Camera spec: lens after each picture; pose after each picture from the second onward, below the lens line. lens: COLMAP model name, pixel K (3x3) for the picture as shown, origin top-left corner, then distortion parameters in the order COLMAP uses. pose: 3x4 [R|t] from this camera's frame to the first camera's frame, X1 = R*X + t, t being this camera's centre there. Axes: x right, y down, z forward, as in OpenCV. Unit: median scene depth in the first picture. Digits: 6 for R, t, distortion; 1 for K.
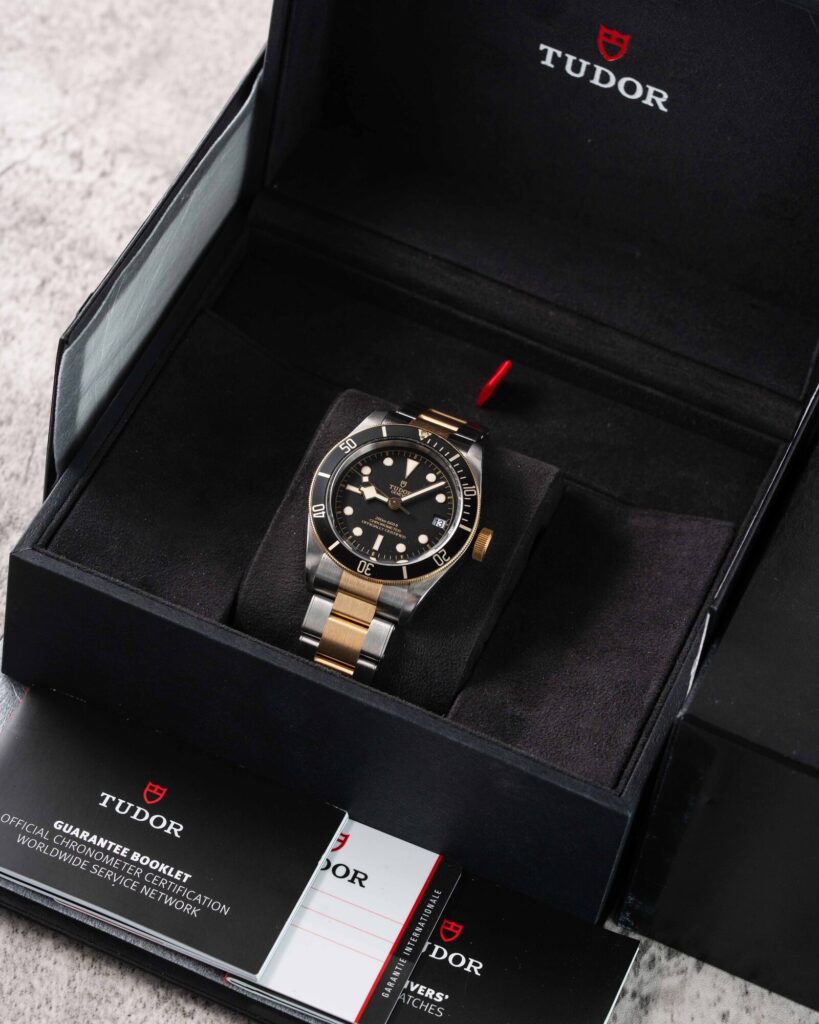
lens RADIAL K [[4593.0, 0, 410.4], [0, 4593.0, 511.1], [0, 0, 1]] dist [0.037934, 0.000000]
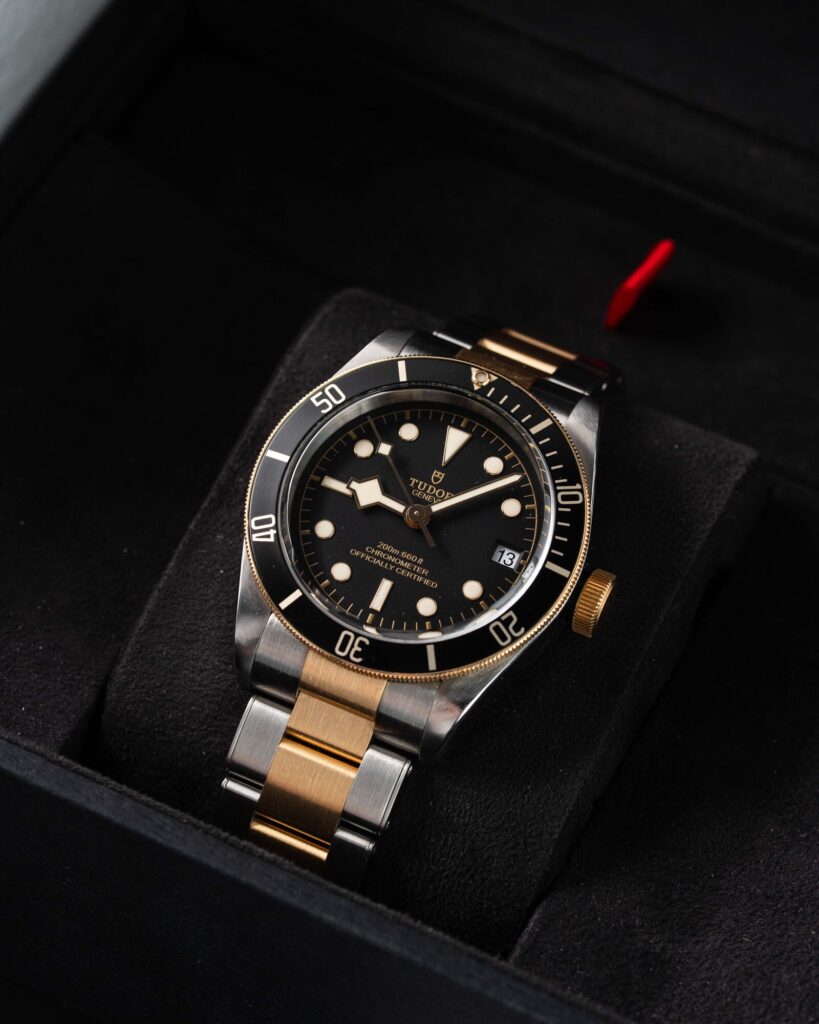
lens RADIAL K [[4593.0, 0, 404.5], [0, 4593.0, 512.3], [0, 0, 1]] dist [0.037934, 0.000000]
pose [[0.997379, 0.020367, -0.069424, 0.029517], [-0.019970, 0.999780, 0.006420, -0.005229], [0.069540, -0.005017, 0.997567, 0.505168]]
